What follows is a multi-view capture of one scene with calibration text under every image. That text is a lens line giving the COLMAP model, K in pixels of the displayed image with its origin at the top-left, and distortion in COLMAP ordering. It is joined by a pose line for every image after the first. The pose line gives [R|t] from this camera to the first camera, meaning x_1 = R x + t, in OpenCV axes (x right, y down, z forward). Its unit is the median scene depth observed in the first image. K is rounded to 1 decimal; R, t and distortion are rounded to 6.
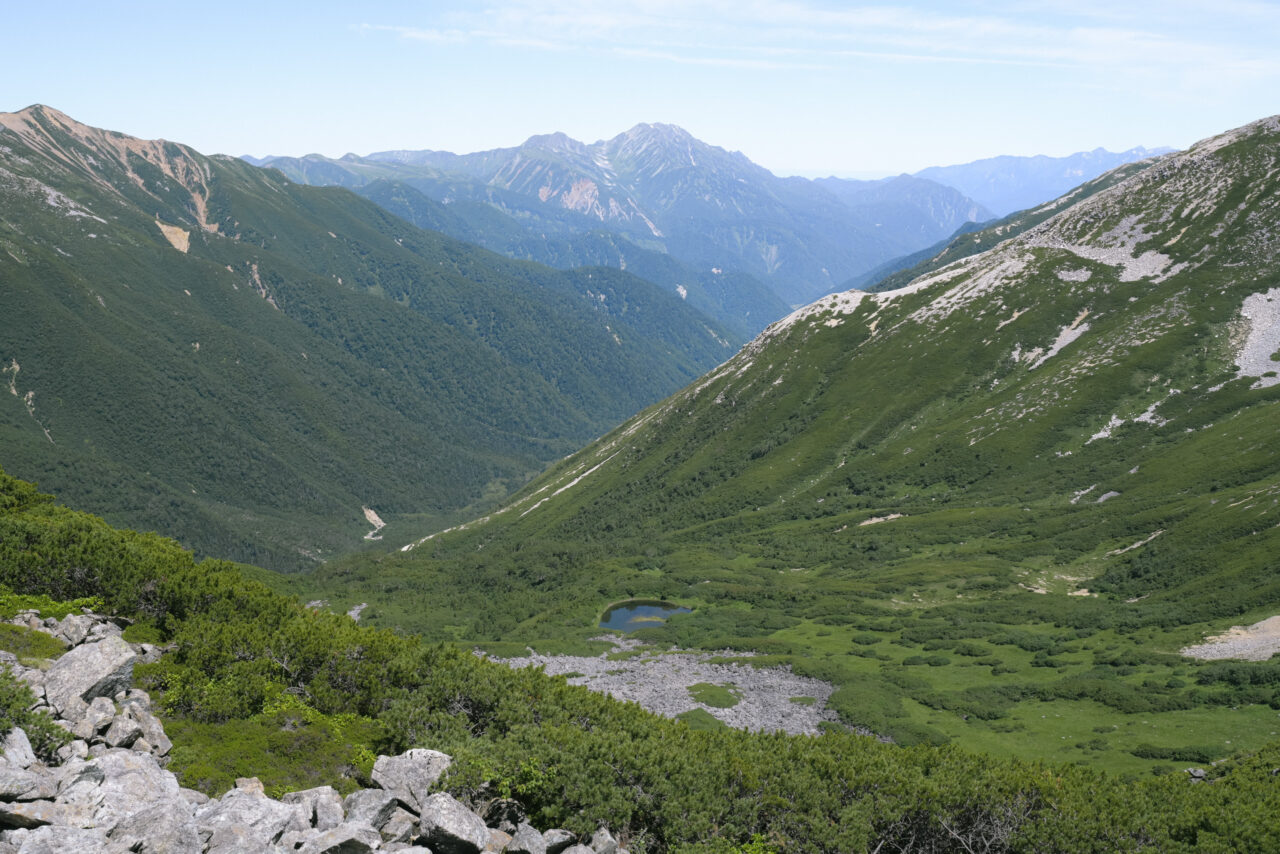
lens RADIAL K [[1289.3, 0, 697.1], [0, 1289.3, 427.6], [0, 0, 1]] dist [0.001478, 0.004207]
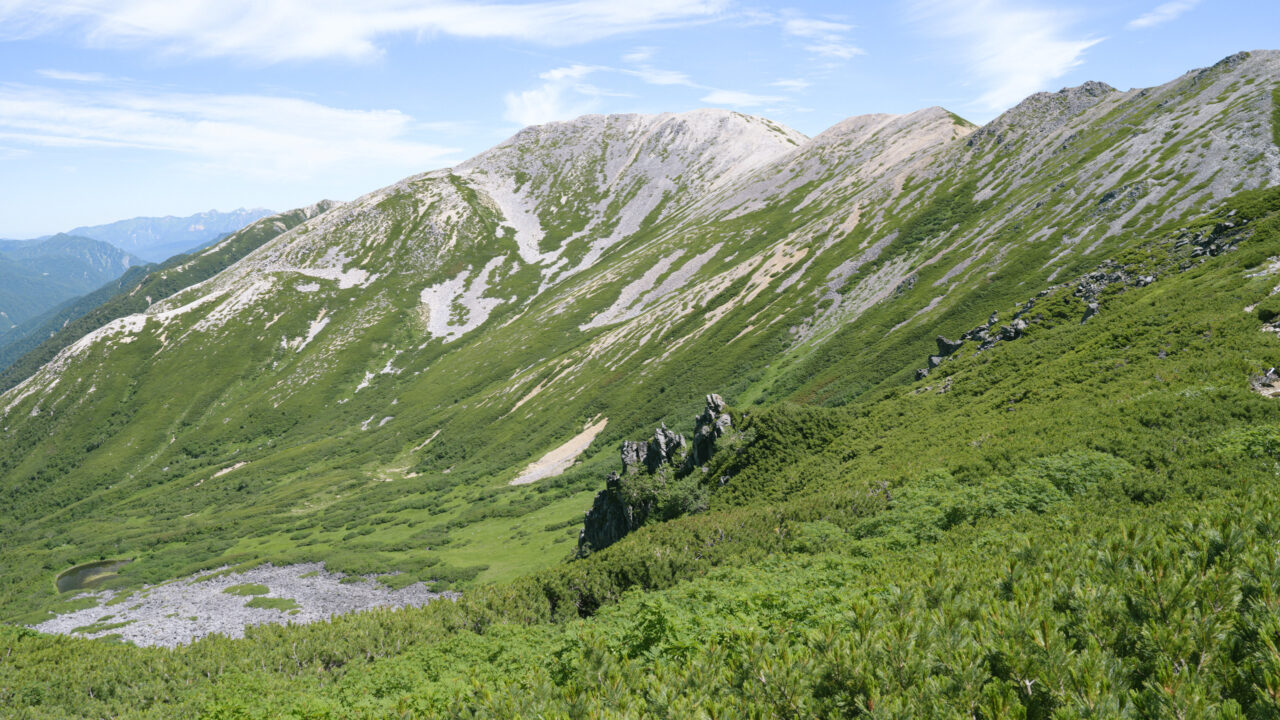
lens RADIAL K [[858.4, 0, 640.0], [0, 858.4, 360.0], [0, 0, 1]] dist [0.001163, -0.000344]
pose [[0.734088, -0.141595, 0.664127, -0.105178], [0.166416, 0.985707, 0.026210, 0.003465], [-0.658346, 0.091281, 0.747160, 0.001912]]
